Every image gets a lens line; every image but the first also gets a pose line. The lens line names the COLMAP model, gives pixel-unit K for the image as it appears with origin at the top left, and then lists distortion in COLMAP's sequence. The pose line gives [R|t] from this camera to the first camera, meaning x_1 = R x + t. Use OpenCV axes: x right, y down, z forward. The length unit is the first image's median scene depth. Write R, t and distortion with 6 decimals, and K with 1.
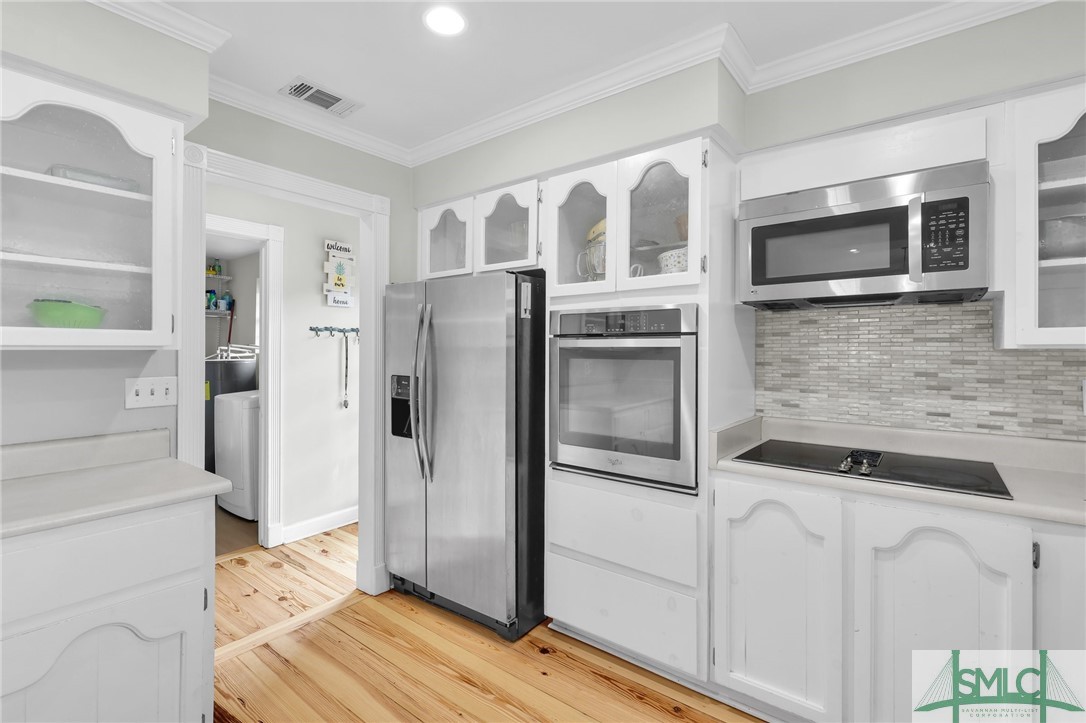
lens RADIAL K [[515.2, 0, 542.0], [0, 515.2, 354.1], [0, 0, 1]] dist [-0.001423, -0.000031]
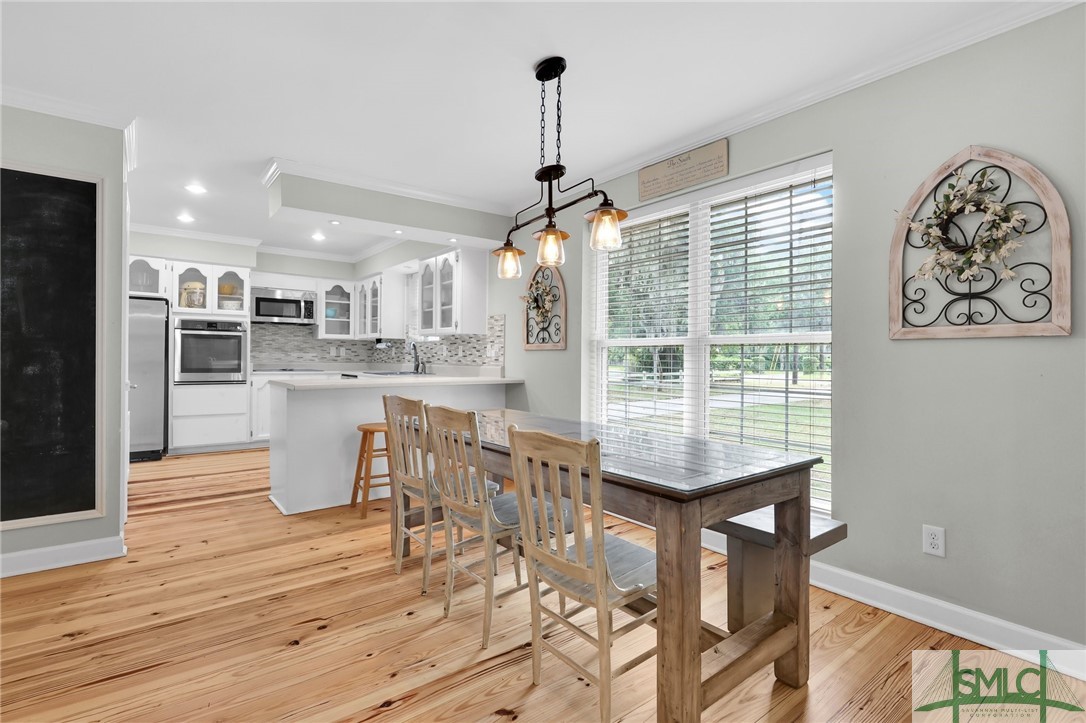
lens RADIAL K [[515.2, 0, 544.9], [0, 515.2, 359.4], [0, 0, 1]] dist [-0.001423, -0.000031]
pose [[0.241948, -0.005669, 0.970273, -2.201003], [-0.010822, 0.999905, 0.008541, 0.082263], [-0.970229, -0.012567, 0.241863, -1.444143]]
